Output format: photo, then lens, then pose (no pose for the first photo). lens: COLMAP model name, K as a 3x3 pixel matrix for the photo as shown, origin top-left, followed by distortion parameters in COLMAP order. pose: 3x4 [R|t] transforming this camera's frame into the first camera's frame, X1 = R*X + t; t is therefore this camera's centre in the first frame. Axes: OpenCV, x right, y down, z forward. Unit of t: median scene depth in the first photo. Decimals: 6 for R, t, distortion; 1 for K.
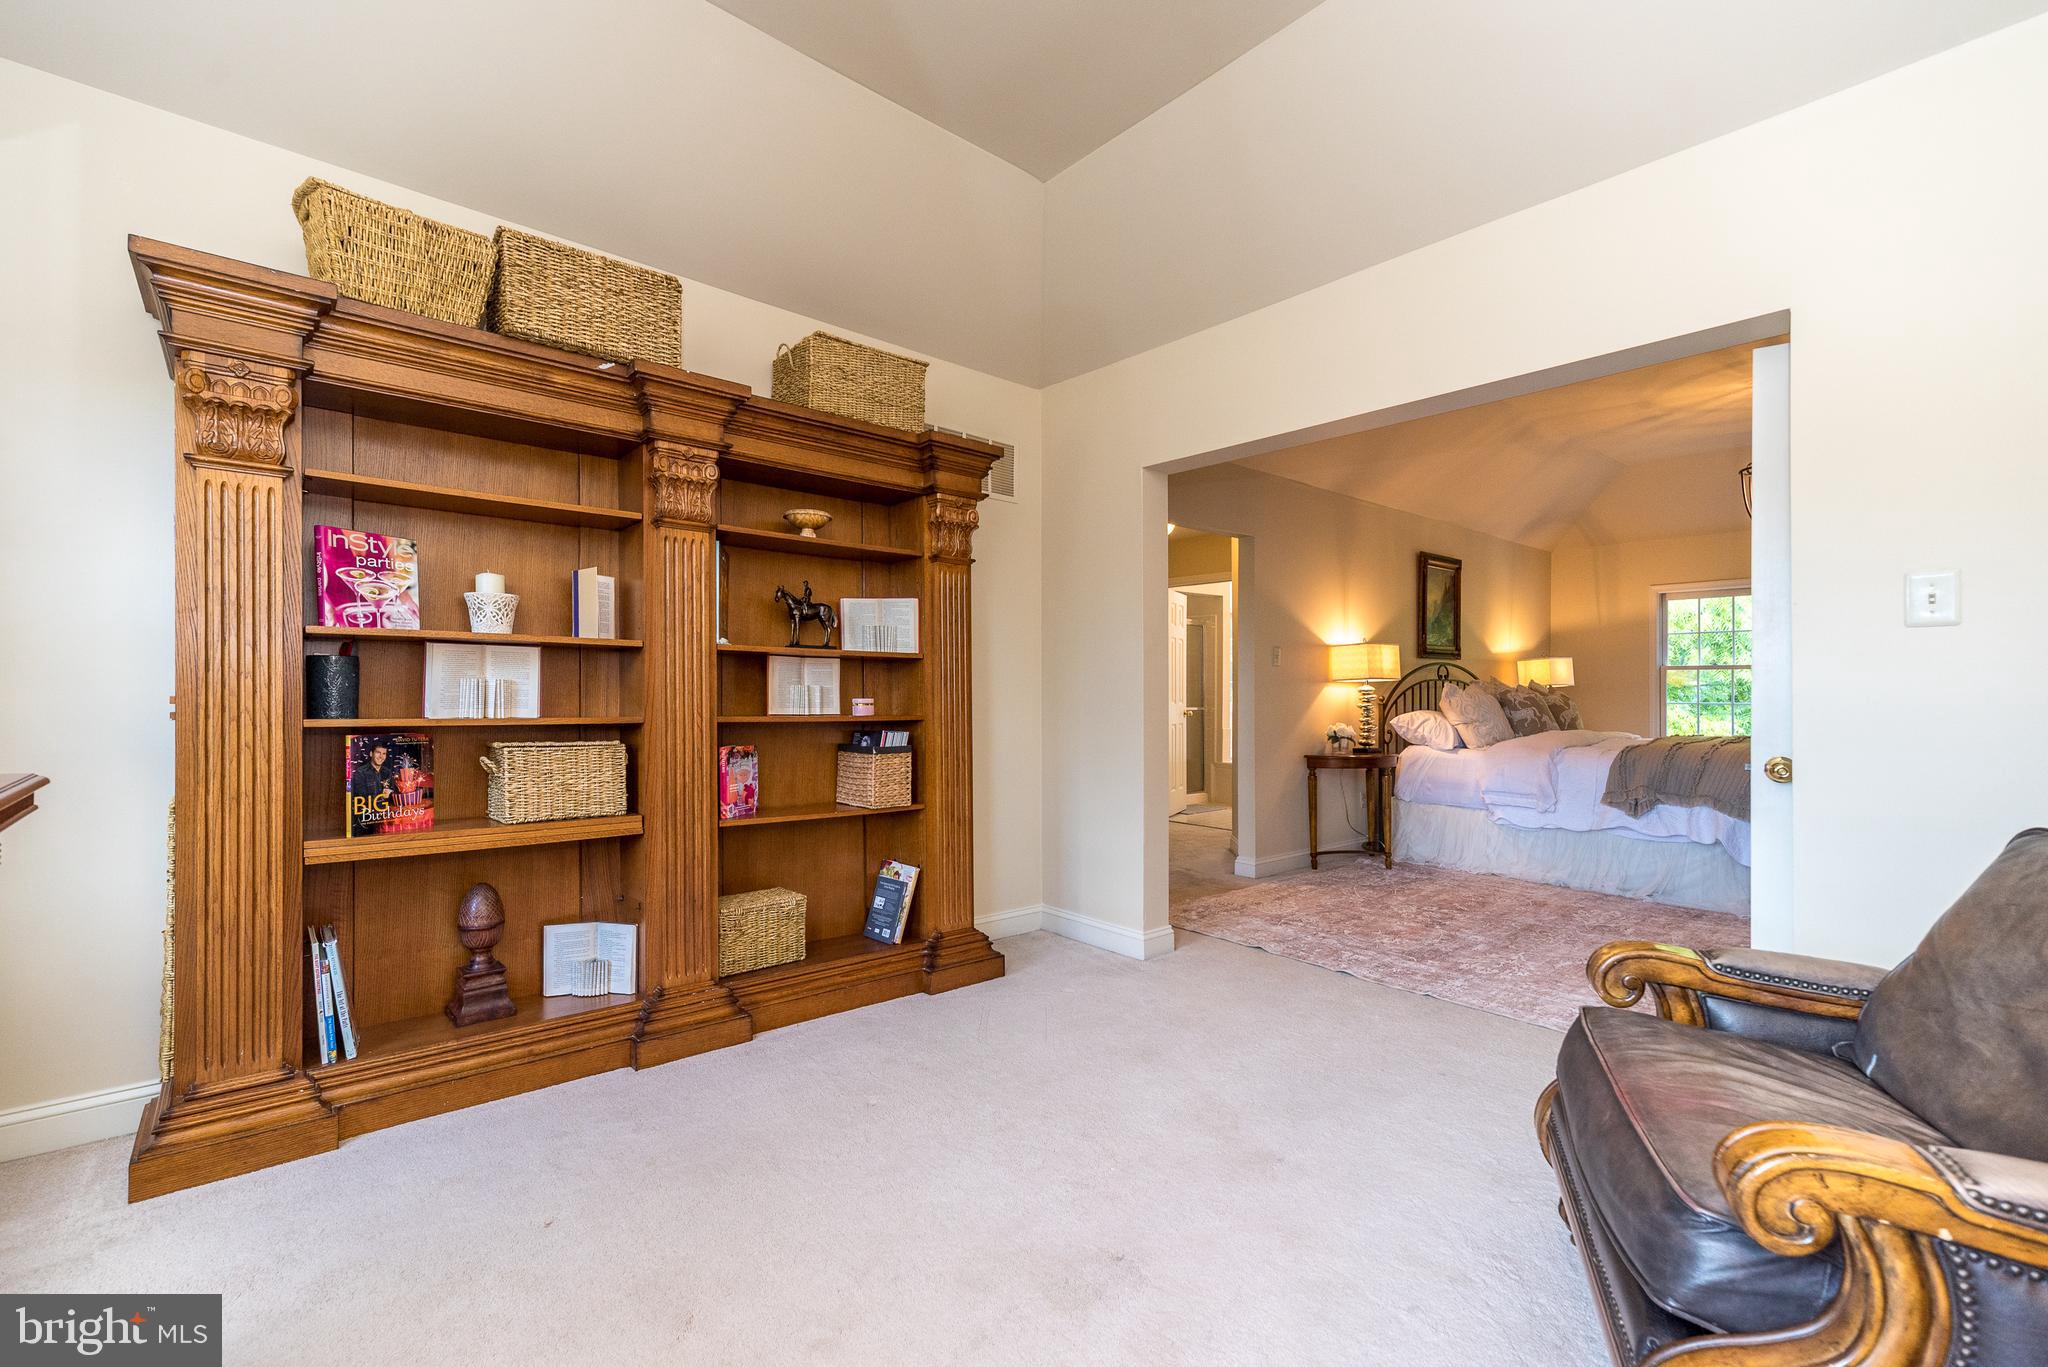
lens RADIAL K [[892.3, 0, 1028.9], [0, 892.3, 678.7], [0, 0, 1]] dist [0.002274, 0.000385]
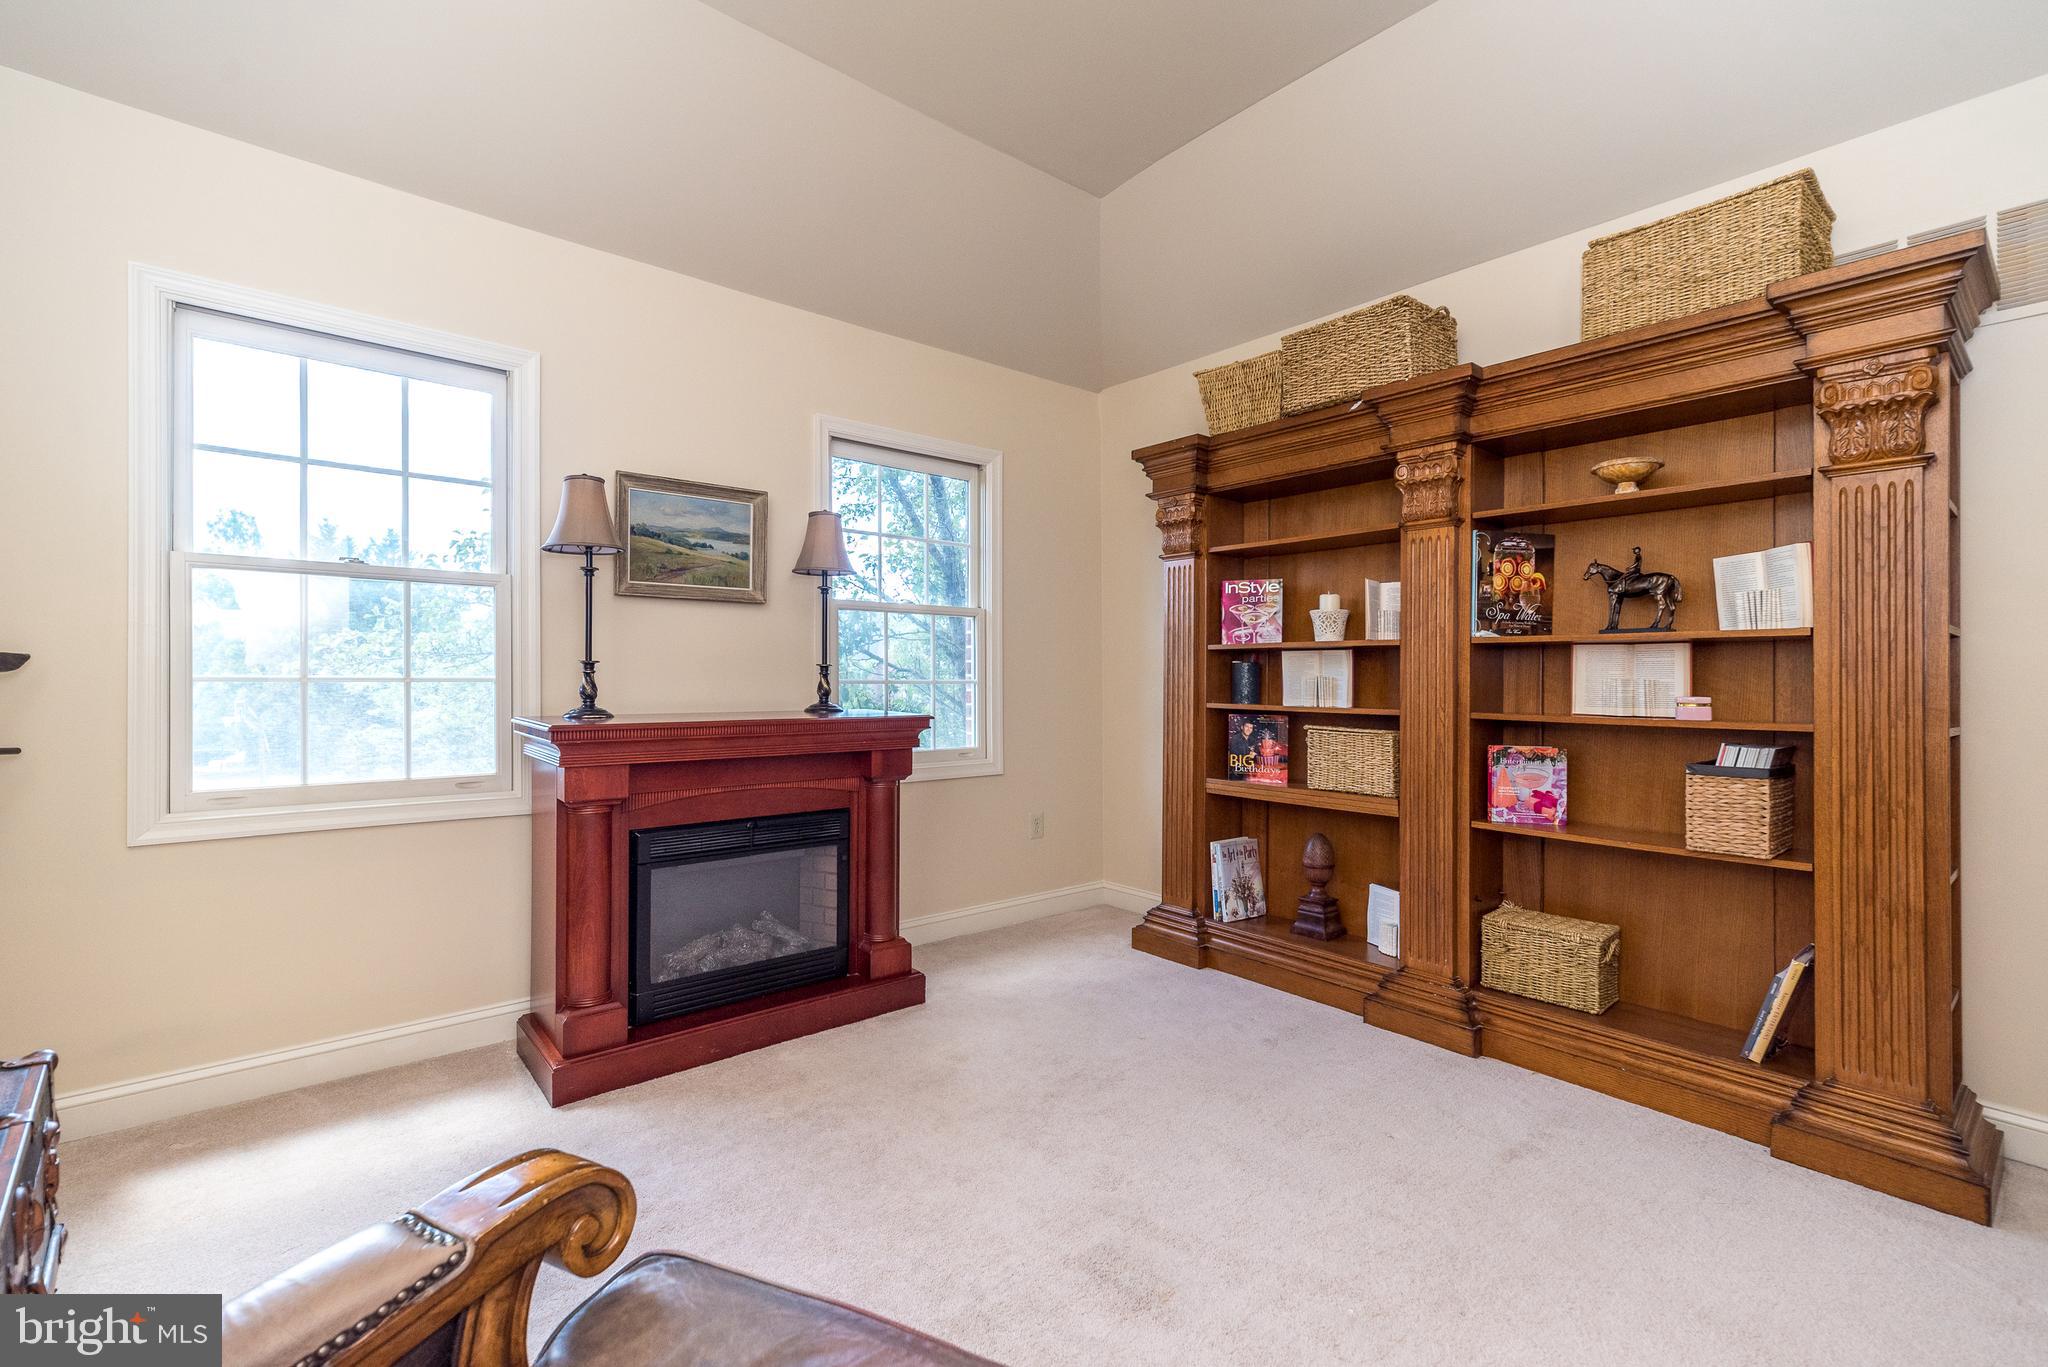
lens RADIAL K [[876.9, 0, 1024.0], [0, 876.9, 683.5], [0, 0, 1]] dist [0.002614, 0.000433]
pose [[-0.013791, -0.007236, -0.999879, 0.650249], [0.005209, 0.999960, -0.007308, 0.016702], [0.999891, -0.005309, -0.013752, 0.567485]]
